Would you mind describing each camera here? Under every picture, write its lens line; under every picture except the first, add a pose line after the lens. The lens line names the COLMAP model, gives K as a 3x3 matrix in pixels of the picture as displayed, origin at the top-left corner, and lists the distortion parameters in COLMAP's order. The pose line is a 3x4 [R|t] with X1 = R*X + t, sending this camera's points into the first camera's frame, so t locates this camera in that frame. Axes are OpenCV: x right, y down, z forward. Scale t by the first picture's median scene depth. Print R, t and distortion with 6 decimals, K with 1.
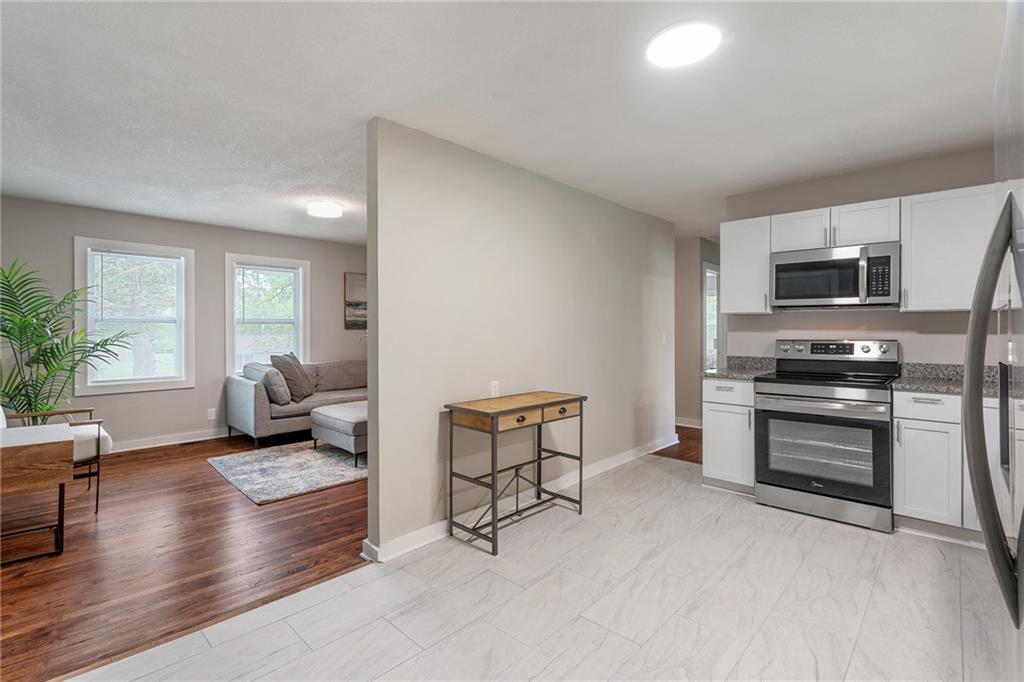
lens RADIAL K [[466.4, 0, 504.5], [0, 466.4, 334.9], [0, 0, 1]] dist [0.000277, 0.002038]
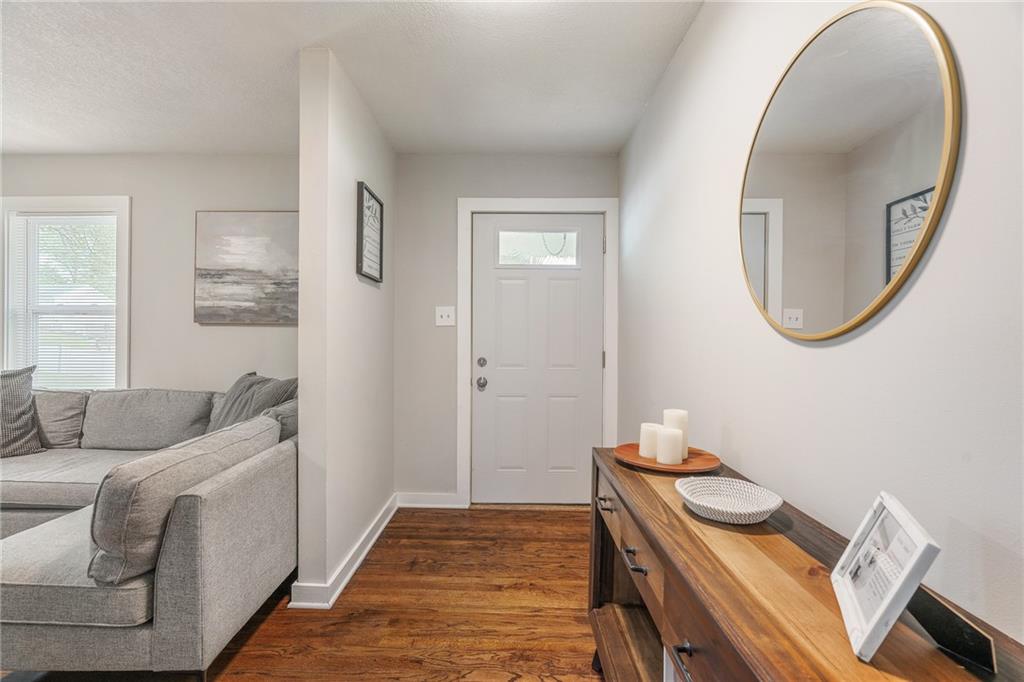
lens RADIAL K [[466.4, 0, 514.7], [0, 466.4, 335.6], [0, 0, 1]] dist [0.000277, 0.002038]
pose [[0.687563, 0.008862, -0.726071, 0.420778], [-0.013085, 0.999914, -0.000186, -0.007235], [0.726007, 0.009629, 0.687620, 1.464055]]
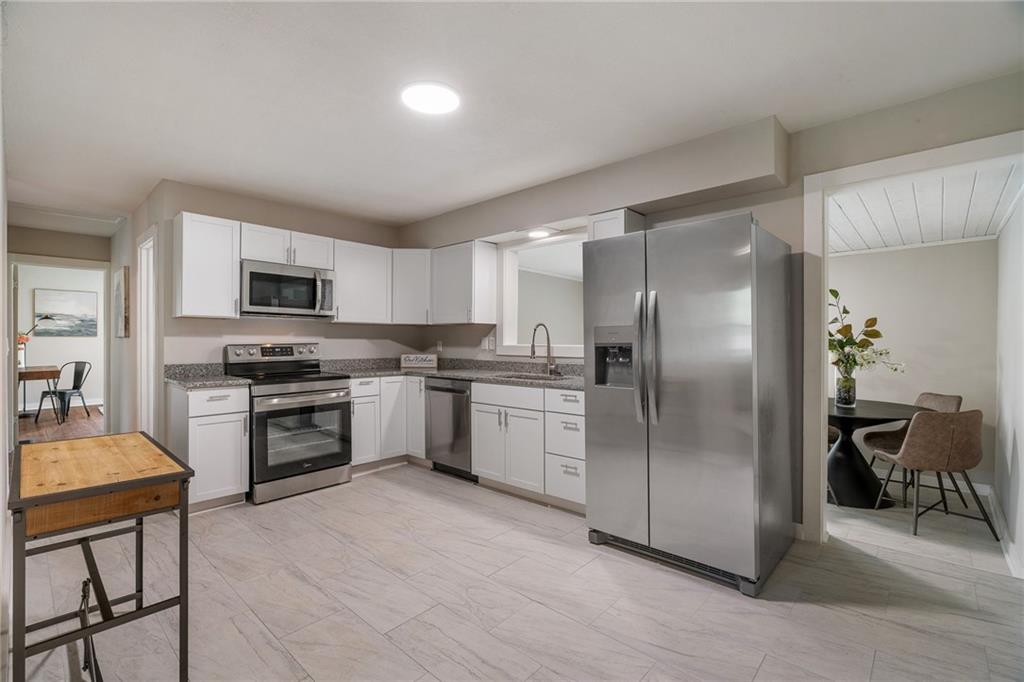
lens RADIAL K [[466.4, 0, 507.6], [0, 466.4, 341.5], [0, 0, 1]] dist [0.000277, 0.002038]
pose [[-0.027119, -0.003817, 0.999625, -0.400339], [0.006883, 0.999968, 0.004005, 0.003374], [-0.999609, 0.006990, -0.027091, 0.391386]]
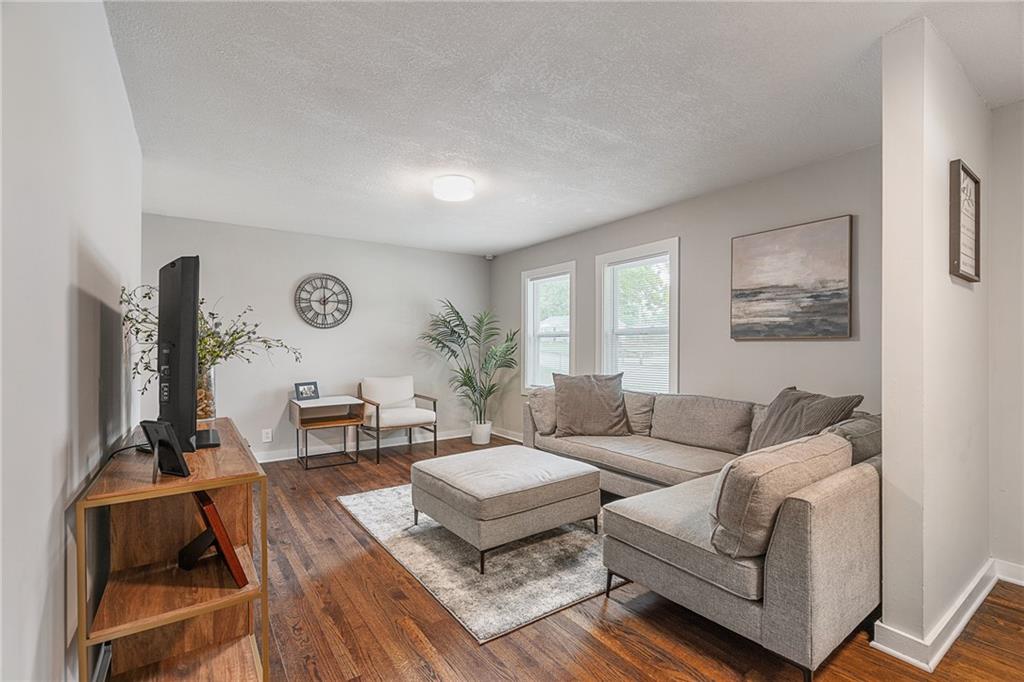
lens RADIAL K [[466.4, 0, 507.5], [0, 466.4, 346.1], [0, 0, 1]] dist [0.000277, 0.002038]
pose [[-0.183569, -0.000694, -0.983007, 0.411910], [-0.005409, 0.999985, 0.000304, -0.006455], [0.982992, 0.005372, -0.183570, 1.358706]]
